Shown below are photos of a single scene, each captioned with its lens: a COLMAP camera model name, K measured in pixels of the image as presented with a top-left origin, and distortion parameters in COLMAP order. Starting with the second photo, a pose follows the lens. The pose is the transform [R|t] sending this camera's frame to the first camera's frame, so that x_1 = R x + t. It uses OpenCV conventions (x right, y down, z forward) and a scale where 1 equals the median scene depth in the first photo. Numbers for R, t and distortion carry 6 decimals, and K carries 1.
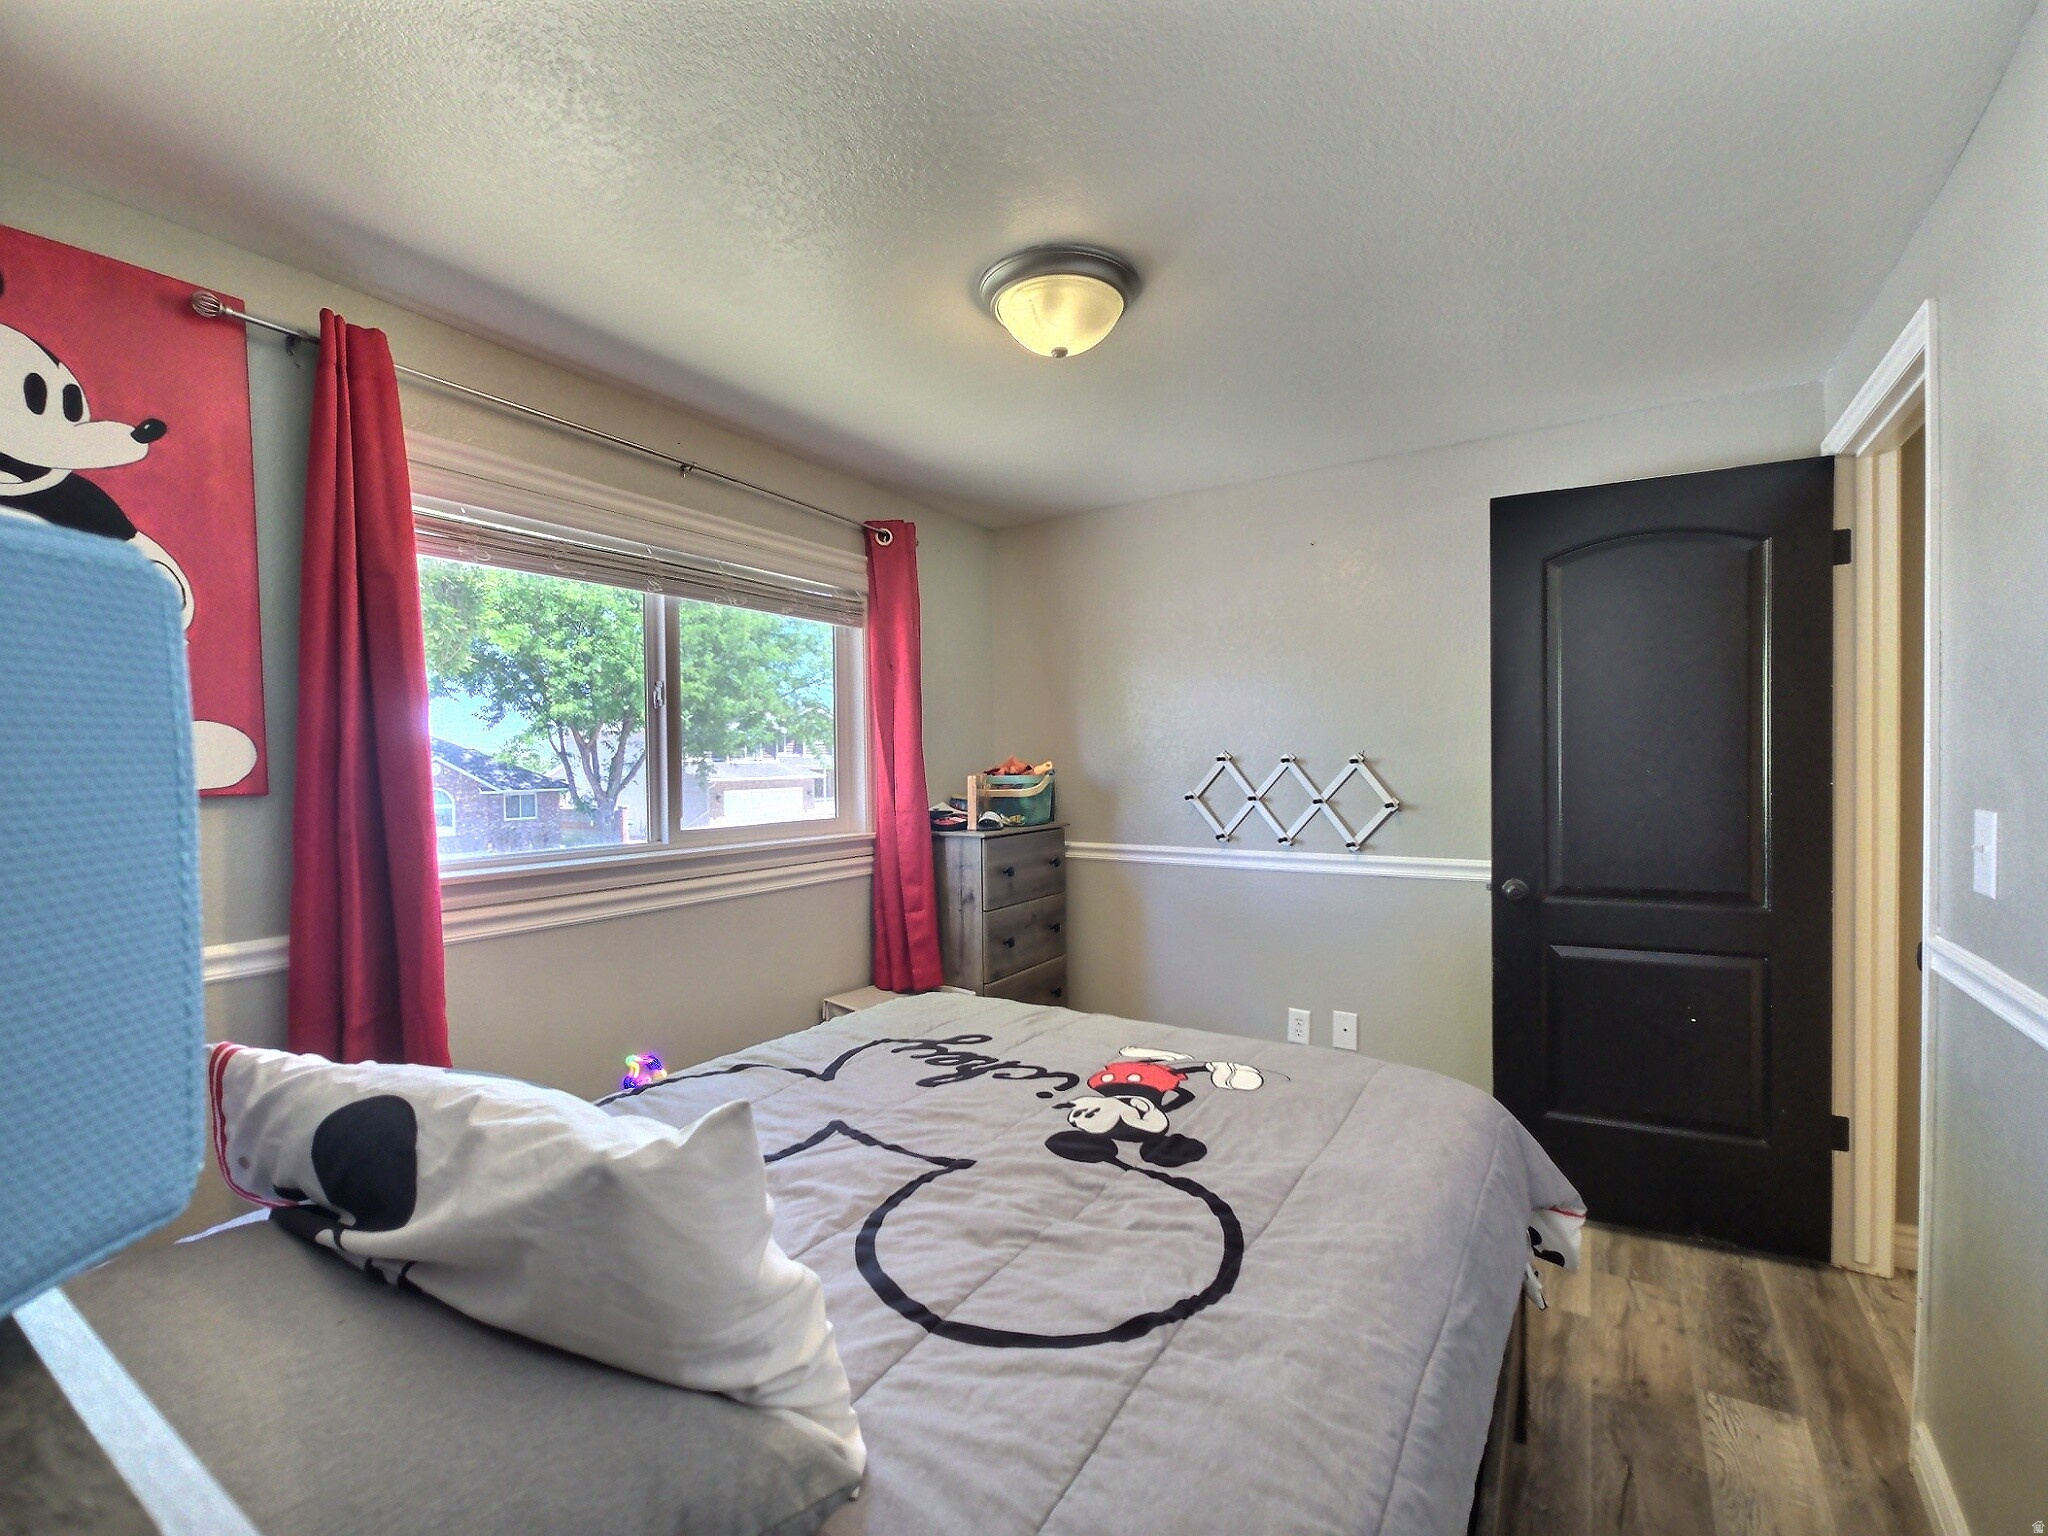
lens RADIAL K [[938.8, 0, 1012.6], [0, 938.8, 773.3], [0, 0, 1]] dist [-0.010968, -0.000588]
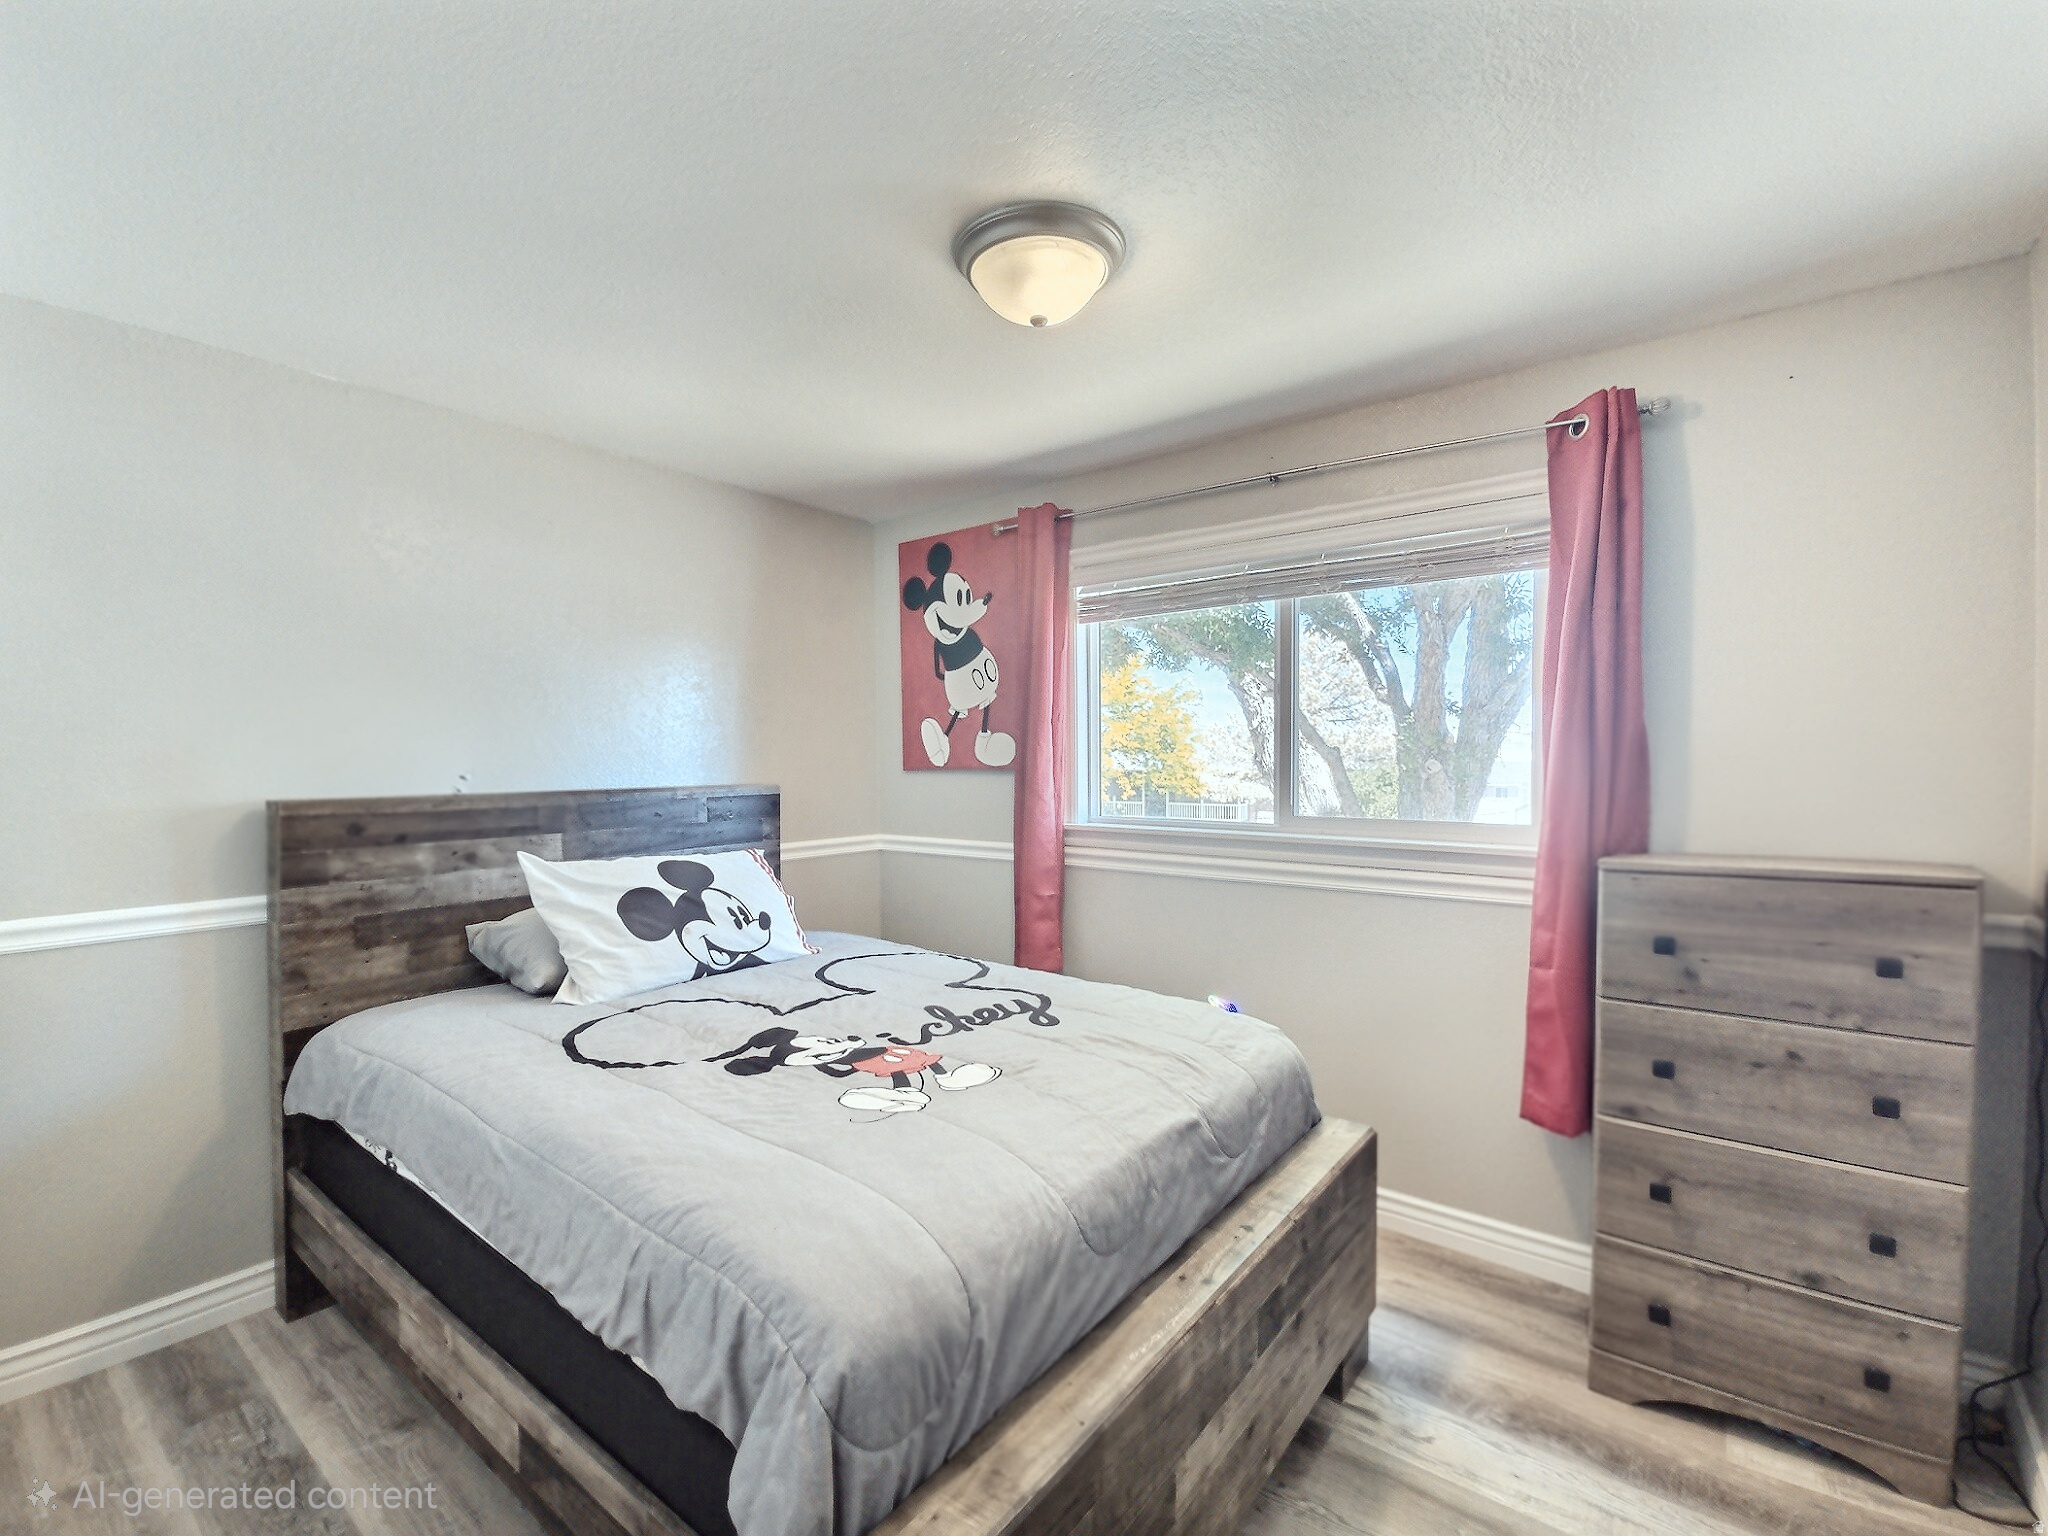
lens RADIAL K [[938.8, 0, 1012.6], [0, 938.8, 773.3], [0, 0, 1]] dist [-0.010968, -0.000588]
pose [[-0.139857, 0.024080, -0.989879, 1.161688], [-0.008366, 0.999640, 0.025499, -0.020516], [0.990136, 0.011848, -0.139606, 1.302296]]
